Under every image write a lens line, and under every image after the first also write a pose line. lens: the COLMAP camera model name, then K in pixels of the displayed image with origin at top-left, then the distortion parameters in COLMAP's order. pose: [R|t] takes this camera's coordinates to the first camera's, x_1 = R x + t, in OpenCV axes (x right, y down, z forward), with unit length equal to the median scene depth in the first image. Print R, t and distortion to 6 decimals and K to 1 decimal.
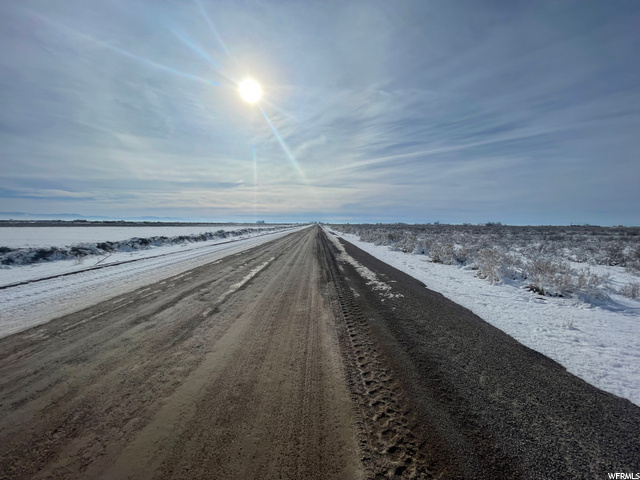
lens RADIAL K [[257.2, 0, 320.3], [0, 257.2, 234.4], [0, 0, 1]] dist [-0.002489, 0.000366]
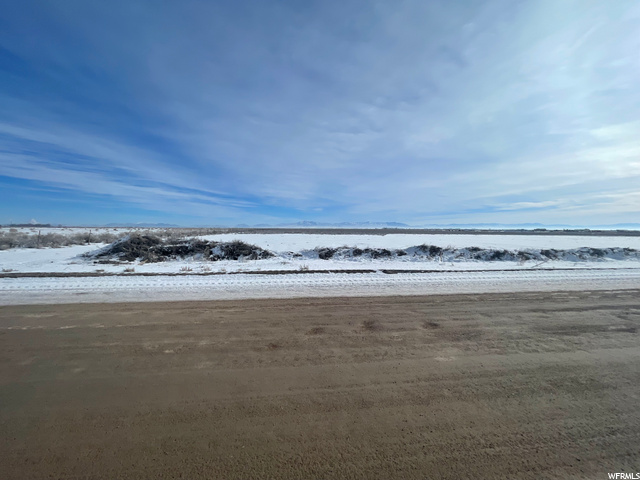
lens RADIAL K [[257.2, 0, 320.3], [0, 257.2, 234.4], [0, 0, 1]] dist [-0.002489, 0.000366]
pose [[0.106868, 0.009495, -0.994228, 0.143729], [-0.043587, 0.999038, 0.004855, 0.006232], [0.993317, 0.042817, 0.107179, -0.060584]]
